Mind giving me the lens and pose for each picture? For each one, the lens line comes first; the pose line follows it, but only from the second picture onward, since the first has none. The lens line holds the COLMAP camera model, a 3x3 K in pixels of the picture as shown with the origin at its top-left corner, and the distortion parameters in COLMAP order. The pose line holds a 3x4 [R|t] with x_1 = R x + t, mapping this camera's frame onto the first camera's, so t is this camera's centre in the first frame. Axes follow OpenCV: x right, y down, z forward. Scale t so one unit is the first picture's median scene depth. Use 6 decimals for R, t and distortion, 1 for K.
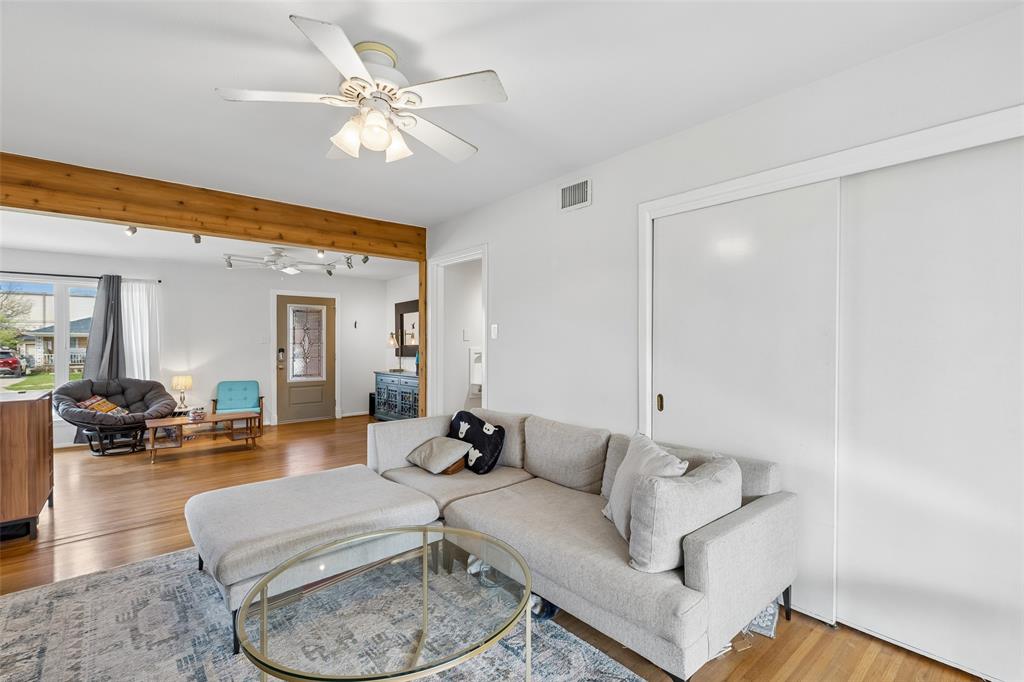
lens RADIAL K [[466.6, 0, 515.2], [0, 466.6, 341.8], [0, 0, 1]] dist [0.010558, -0.000183]
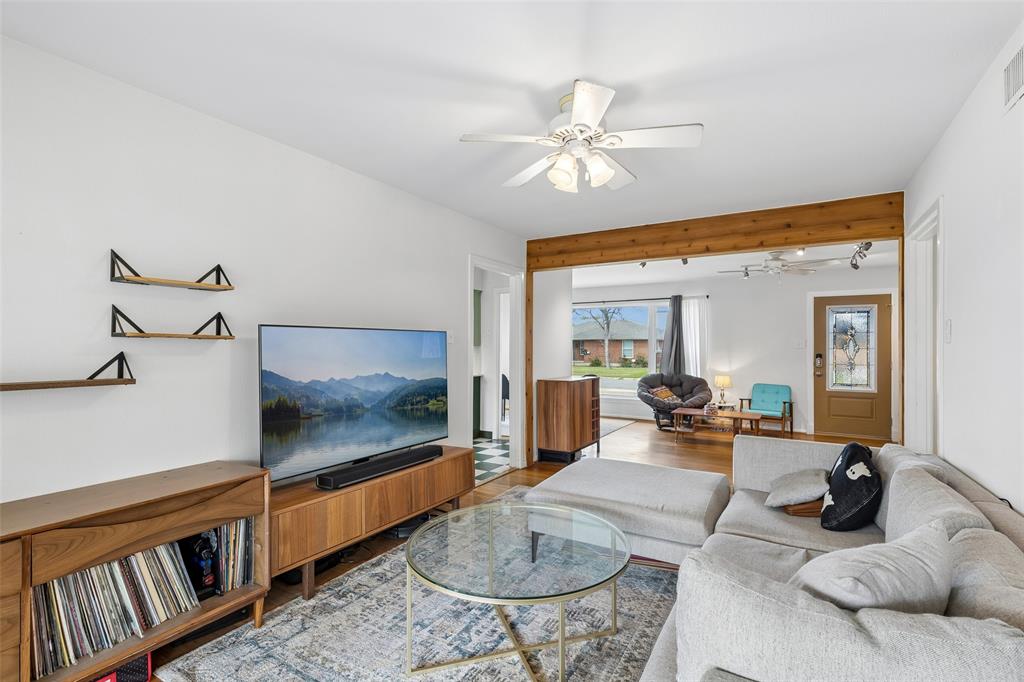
lens RADIAL K [[466.6, 0, 515.2], [0, 466.6, 341.8], [0, 0, 1]] dist [0.010558, -0.000183]
pose [[0.319899, -0.003578, -0.947445, 0.226856], [-0.004102, 0.999978, -0.005162, -0.002693], [0.947443, 0.005537, 0.319878, 0.146518]]
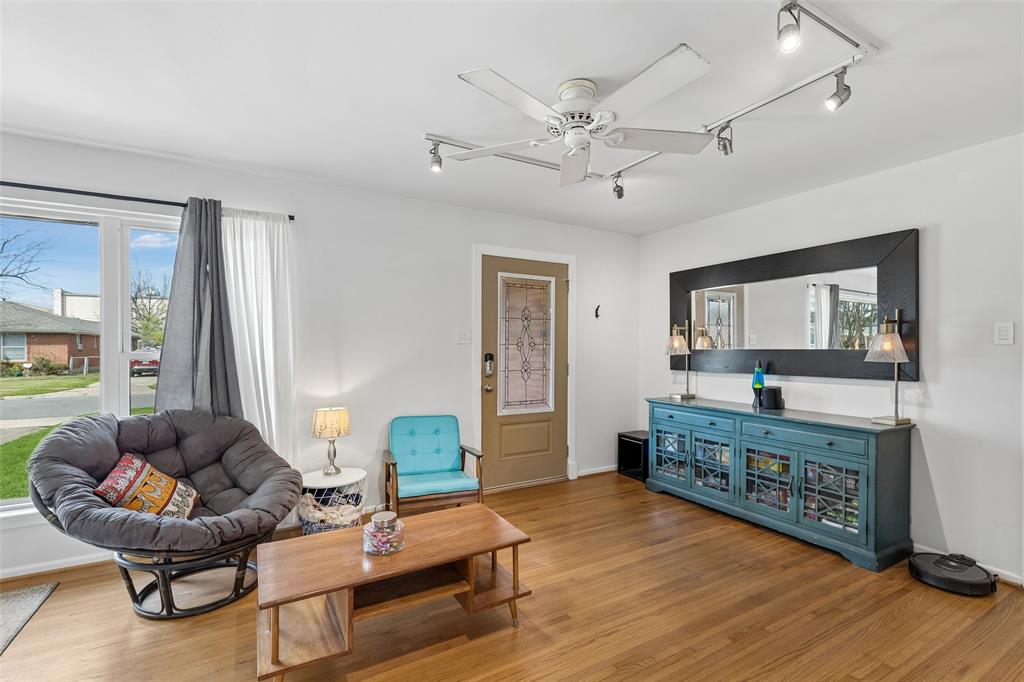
lens RADIAL K [[465.0, 0, 518.1], [0, 465.0, 350.6], [0, 0, 1]] dist [0.002126, -0.000280]
pose [[0.983143, 0.008684, -0.182630, -0.432505], [-0.006255, 0.999884, 0.013871, 0.003602], [0.182729, -0.012494, 0.983084, 0.561226]]
